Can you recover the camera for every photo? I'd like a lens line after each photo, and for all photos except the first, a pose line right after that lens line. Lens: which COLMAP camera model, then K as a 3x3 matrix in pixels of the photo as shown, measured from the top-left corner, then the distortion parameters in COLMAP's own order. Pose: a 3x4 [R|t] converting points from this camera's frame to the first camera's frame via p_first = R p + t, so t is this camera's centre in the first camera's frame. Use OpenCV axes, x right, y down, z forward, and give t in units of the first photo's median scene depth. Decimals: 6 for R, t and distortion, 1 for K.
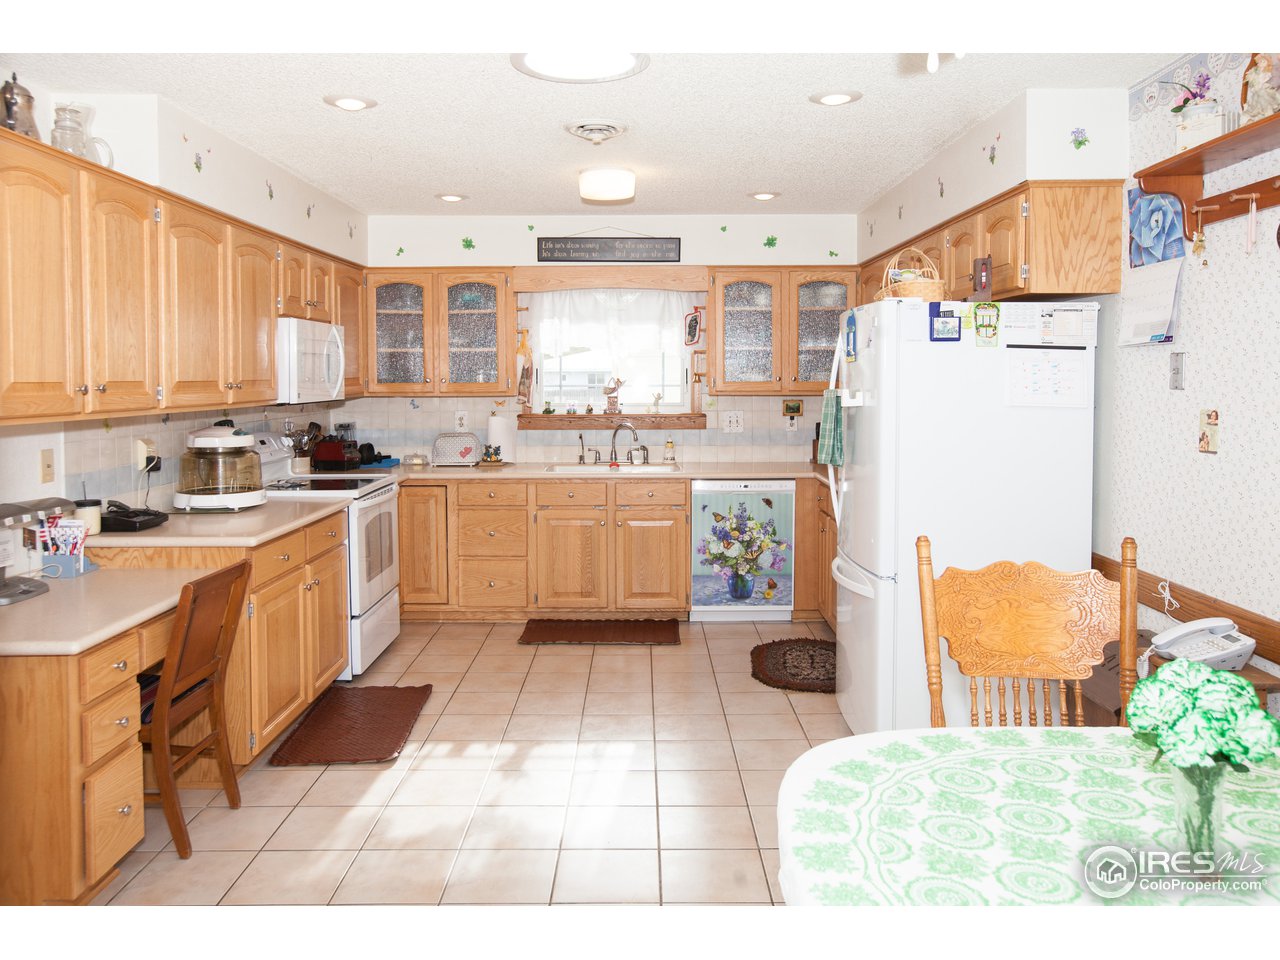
lens RADIAL K [[944.8, 0, 624.7], [0, 944.8, 426.5], [0, 0, 1]] dist [-0.022831, 0.042727]
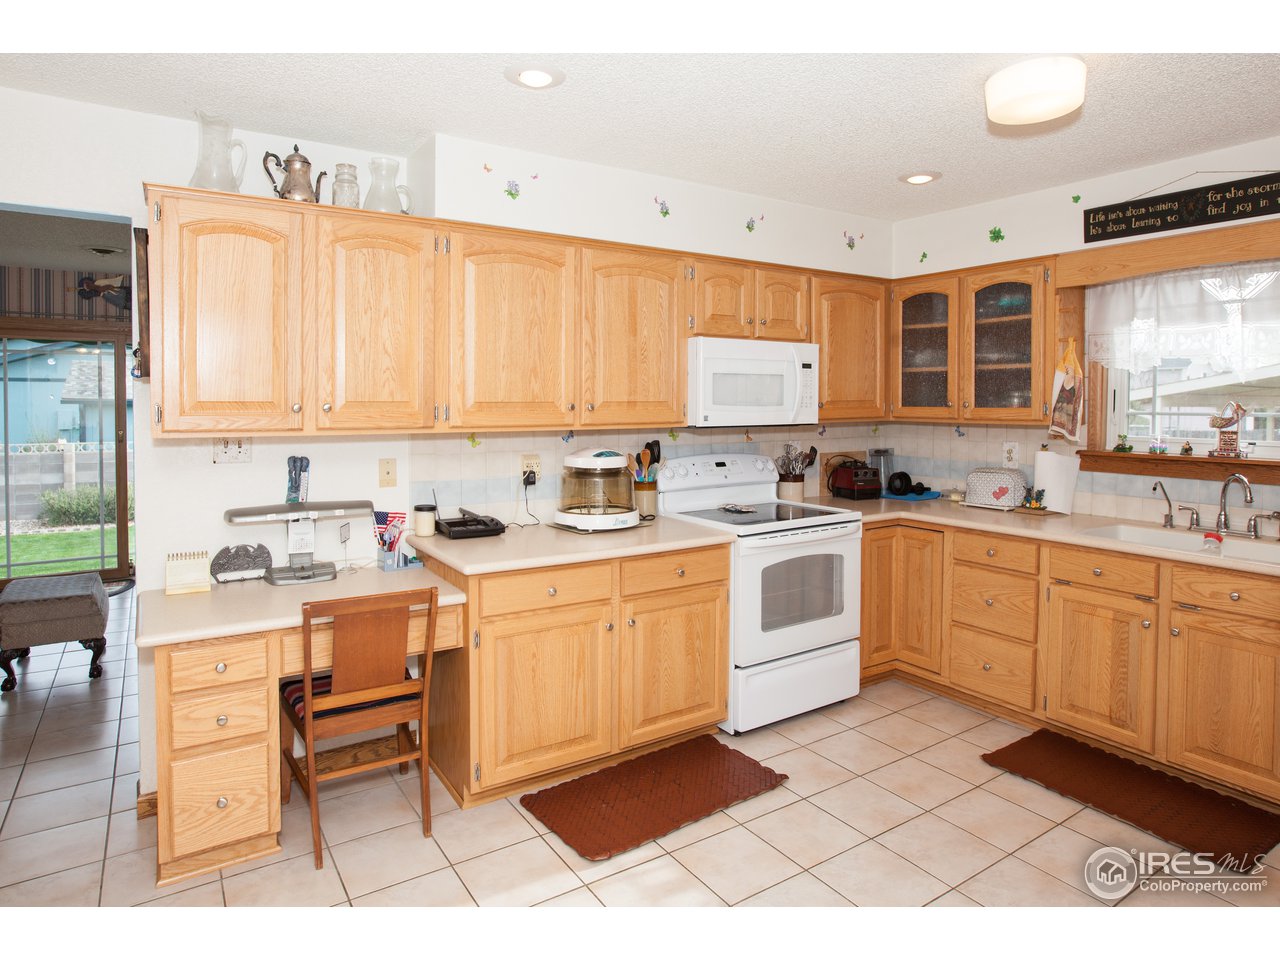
lens RADIAL K [[739.1, 0, 645.8], [0, 739.1, 425.0], [0, 0, 1]] dist [-0.042585, 0.018651]
pose [[0.570566, 0.030911, -0.820670, 0.234846], [-0.047134, 0.998877, 0.004853, -0.027017], [0.819898, 0.035912, 0.571382, 0.525482]]
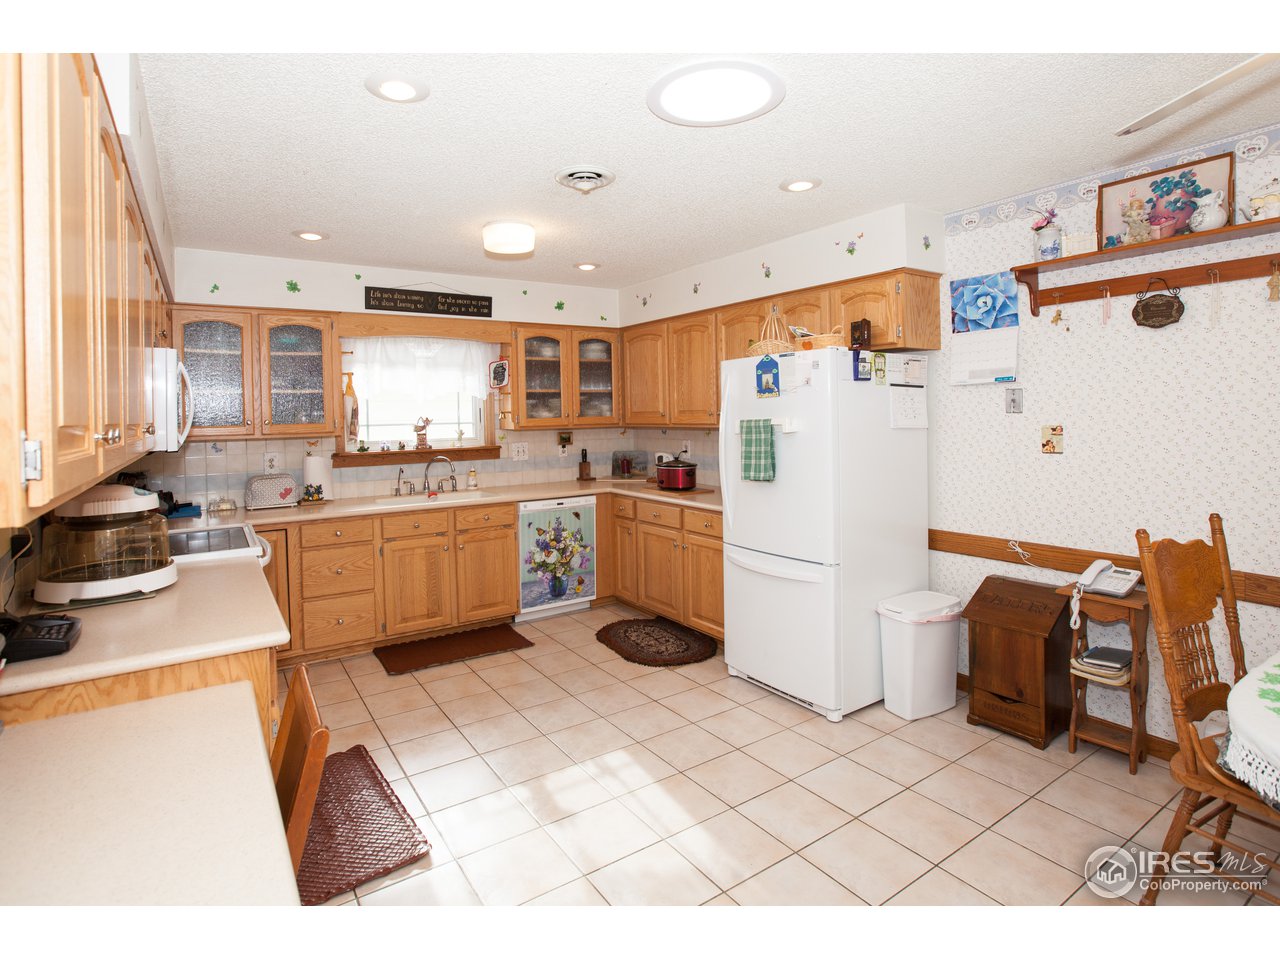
lens RADIAL K [[676.9, 0, 600.9], [0, 676.9, 426.8], [0, 0, 1]] dist [-0.027409, 0.006030]
pose [[0.844914, -0.024909, 0.534321, -0.360304], [0.045803, 0.998615, -0.025874, -0.013031], [-0.532937, 0.046334, 0.844885, 0.287636]]
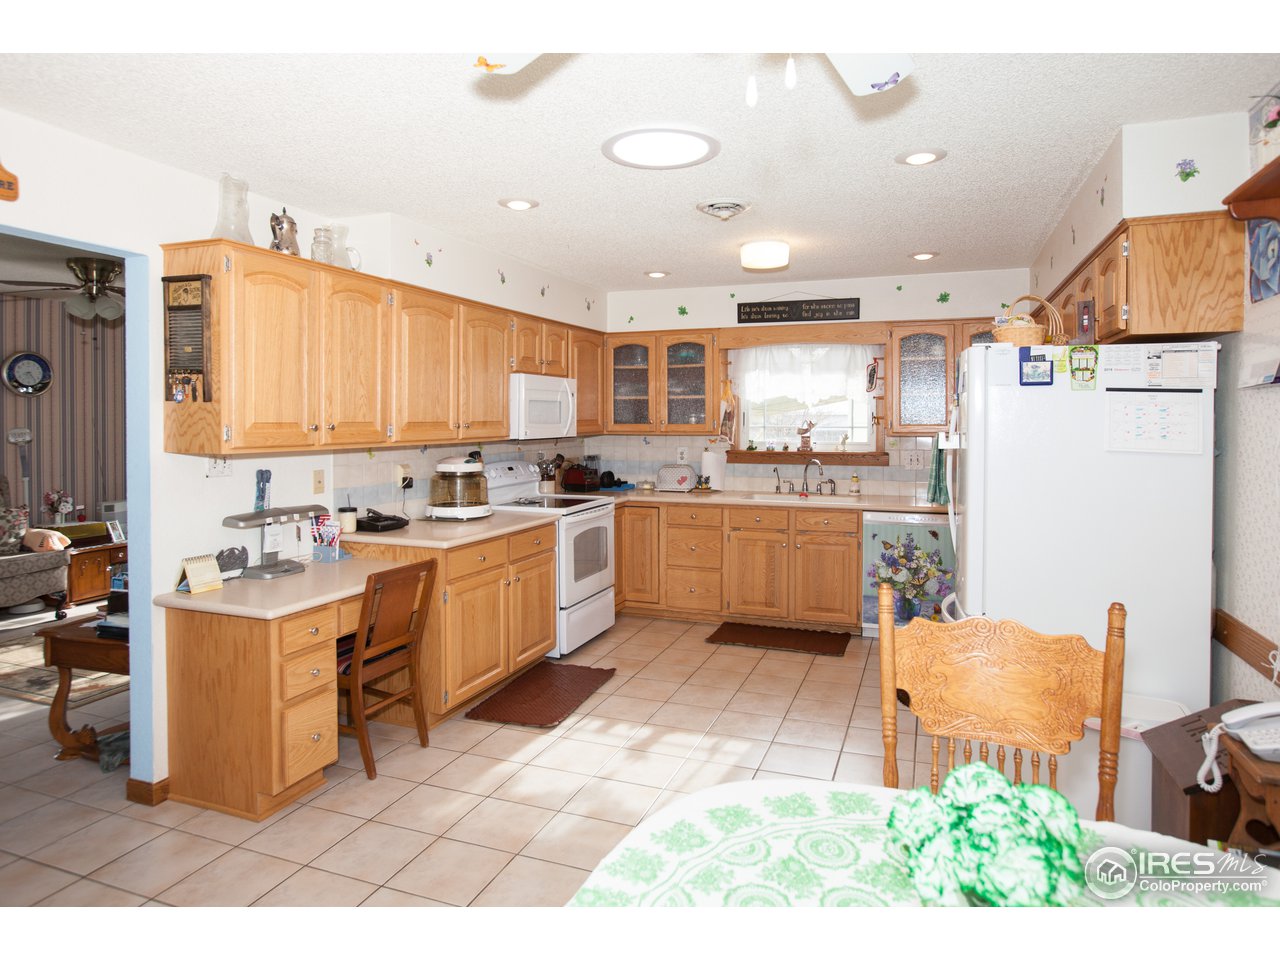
lens RADIAL K [[751.8, 0, 640.3], [0, 751.8, 441.6], [0, 0, 1]] dist [-0.037846, 0.021900]
pose [[0.939182, 0.012768, -0.343182, 0.157653], [-0.020420, 0.999617, -0.018692, -0.005171], [0.342811, 0.024563, 0.939083, 0.082806]]
